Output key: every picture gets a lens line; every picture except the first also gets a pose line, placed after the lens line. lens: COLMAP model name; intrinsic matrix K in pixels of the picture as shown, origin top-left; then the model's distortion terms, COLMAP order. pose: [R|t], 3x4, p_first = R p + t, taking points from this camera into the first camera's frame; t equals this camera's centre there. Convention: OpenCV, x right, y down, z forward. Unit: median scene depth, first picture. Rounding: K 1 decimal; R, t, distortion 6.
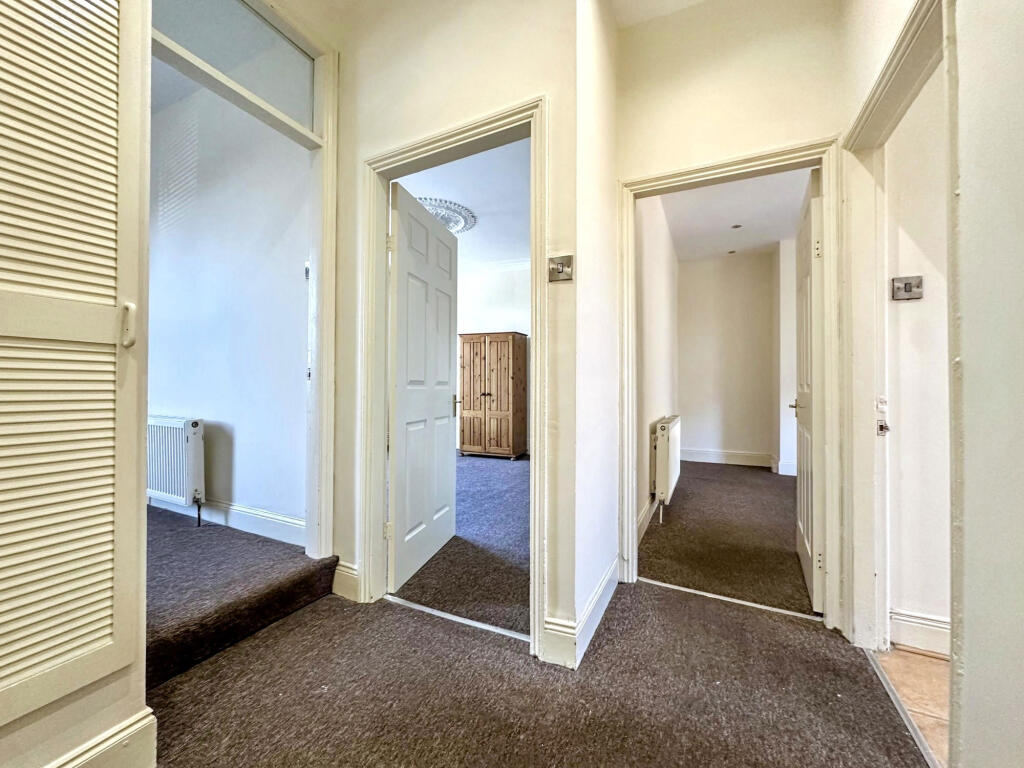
lens RADIAL K [[412.4, 0, 509.3], [0, 412.4, 384.9], [0, 0, 1]] dist [-0.002260, -0.000422]
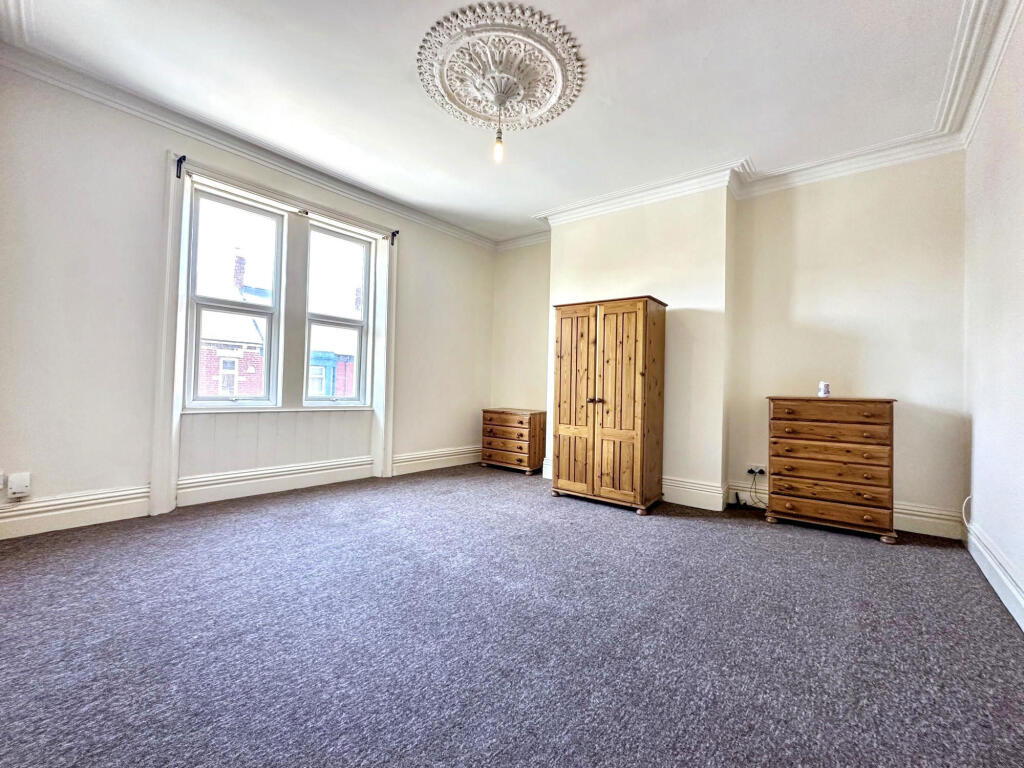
lens RADIAL K [[412.4, 0, 510.0], [0, 412.4, 382.4], [0, 0, 1]] dist [-0.002260, -0.000422]
pose [[0.967368, 0.017167, -0.252794, -0.025775], [-0.020660, 0.999724, -0.011167, 0.005109], [0.252532, 0.016025, 0.967456, 0.373023]]
